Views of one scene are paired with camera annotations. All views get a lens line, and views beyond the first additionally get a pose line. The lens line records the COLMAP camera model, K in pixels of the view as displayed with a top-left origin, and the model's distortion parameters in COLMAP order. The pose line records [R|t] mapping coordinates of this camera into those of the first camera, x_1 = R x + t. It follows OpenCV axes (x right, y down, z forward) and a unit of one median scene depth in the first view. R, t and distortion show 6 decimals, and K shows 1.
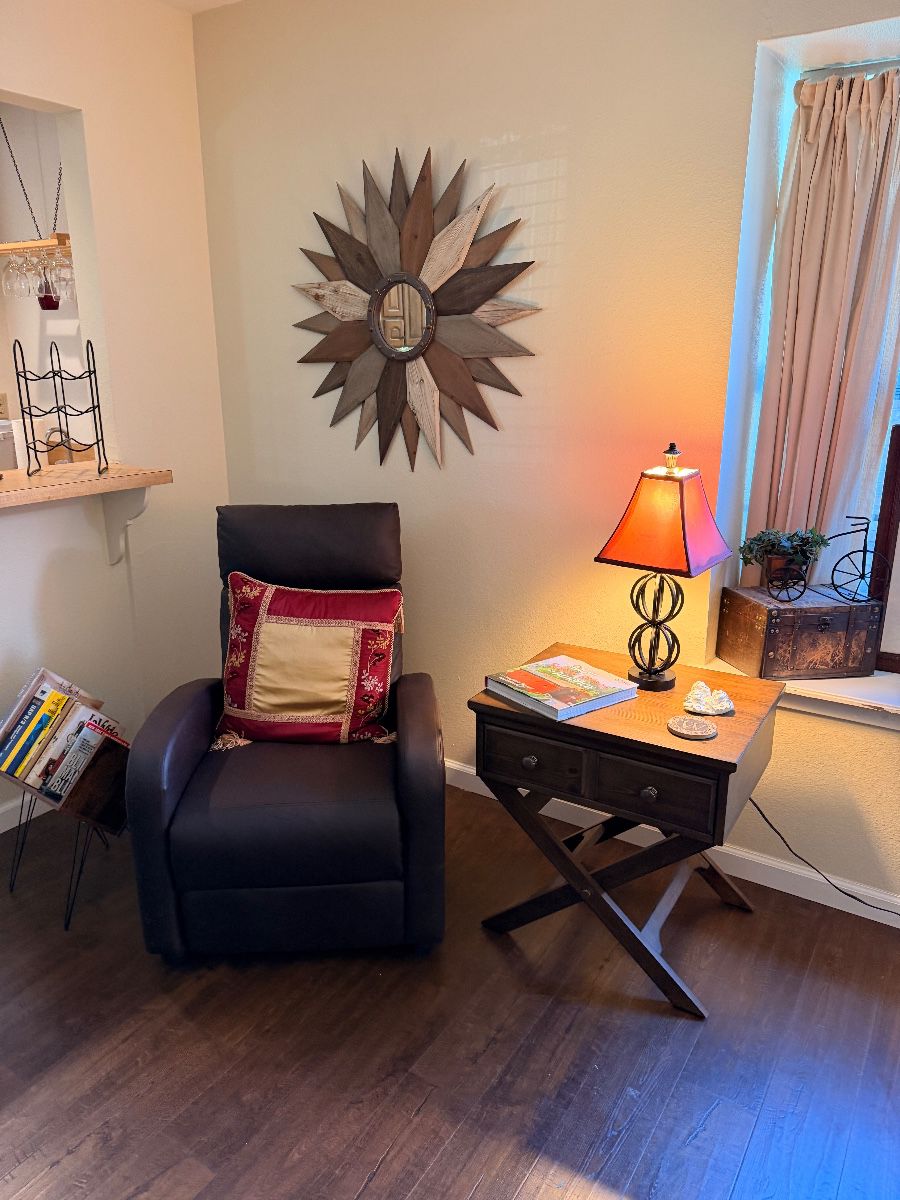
lens RADIAL K [[851.3, 0, 451.1], [0, 851.3, 603.1], [0, 0, 1]] dist [0.002760, -0.013469]
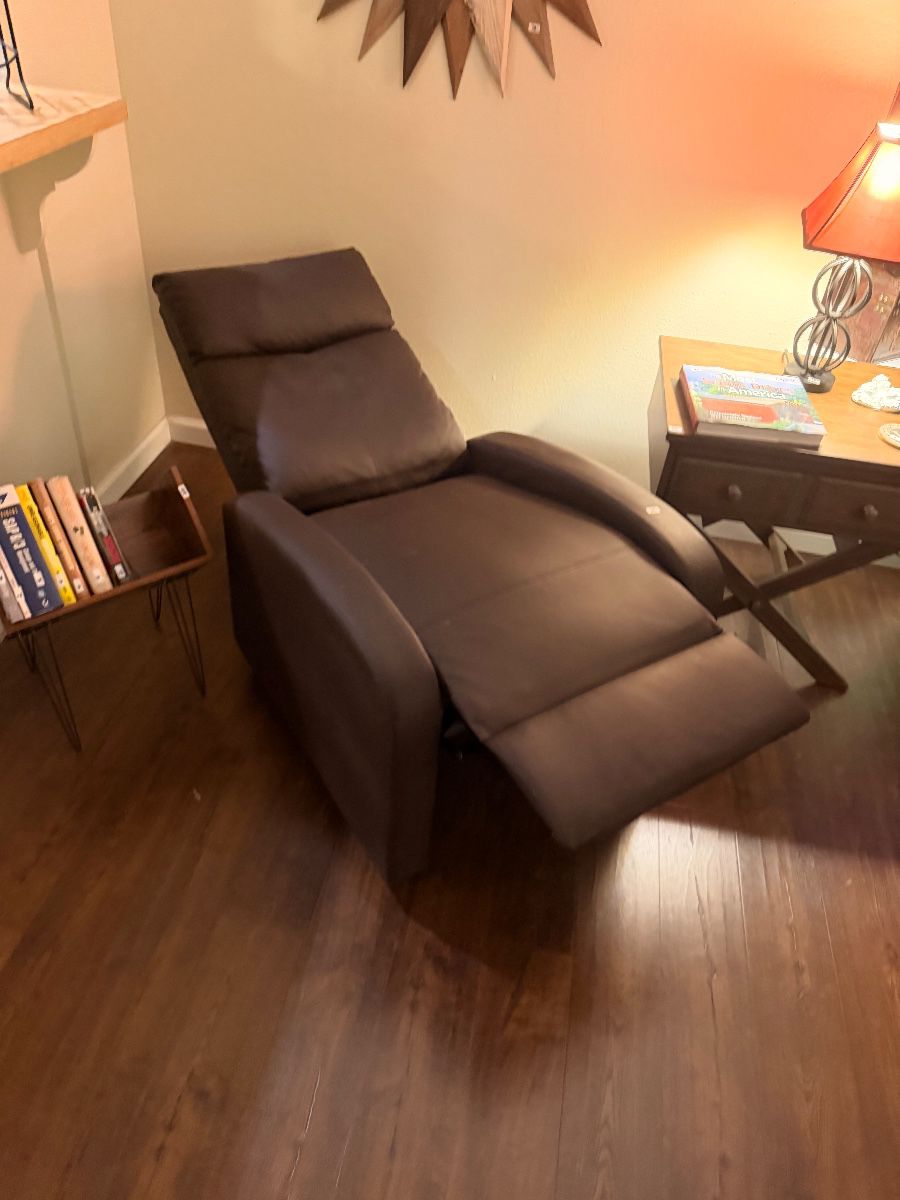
lens RADIAL K [[851.3, 0, 448.2], [0, 851.3, 599.3], [0, 0, 1]] dist [0.002760, -0.013469]
pose [[0.928403, -0.186026, 0.321656, -0.388915], [0.029652, 0.899984, 0.434912, -0.090088], [-0.370390, -0.394236, 0.841064, 0.221255]]
